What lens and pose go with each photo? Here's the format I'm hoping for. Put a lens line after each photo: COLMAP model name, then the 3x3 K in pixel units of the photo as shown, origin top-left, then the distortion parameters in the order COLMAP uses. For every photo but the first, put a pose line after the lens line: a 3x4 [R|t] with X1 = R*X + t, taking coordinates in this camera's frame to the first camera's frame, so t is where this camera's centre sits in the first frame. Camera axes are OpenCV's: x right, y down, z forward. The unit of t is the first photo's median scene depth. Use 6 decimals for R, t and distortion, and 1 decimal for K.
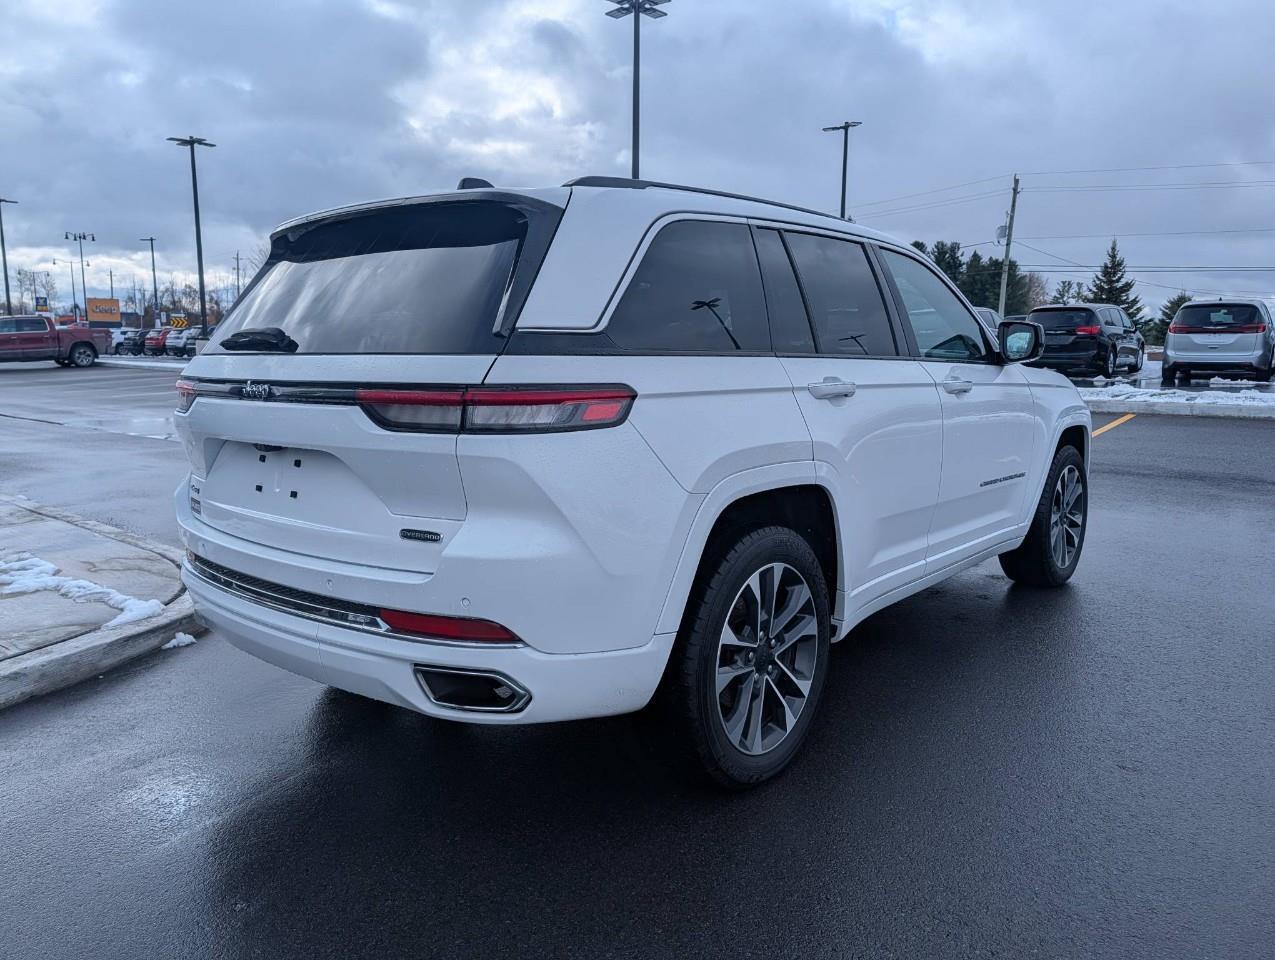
lens RADIAL K [[968.6, 0, 587.0], [0, 968.6, 484.9], [0, 0, 1]] dist [-0.013325, -0.003044]
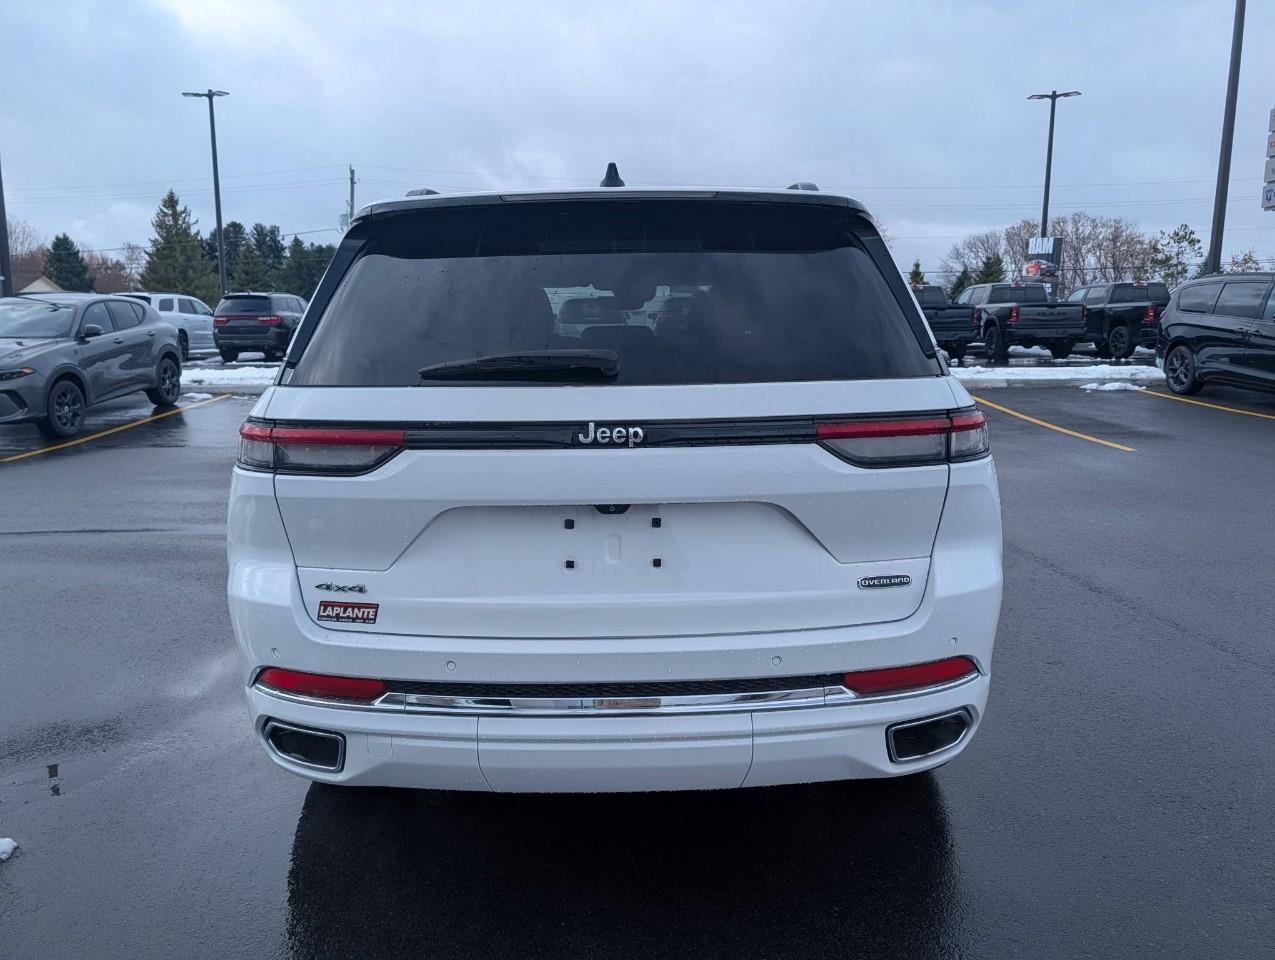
lens RADIAL K [[948.6, 0, 637.5], [0, 948.6, 480.0], [0, 0, 1]] dist [0.058662, -0.002238]
pose [[0.749067, -0.113938, 0.652623, -0.638535], [0.105267, 0.993055, 0.052549, -0.078094], [-0.654078, 0.029337, 0.755858, 0.339329]]
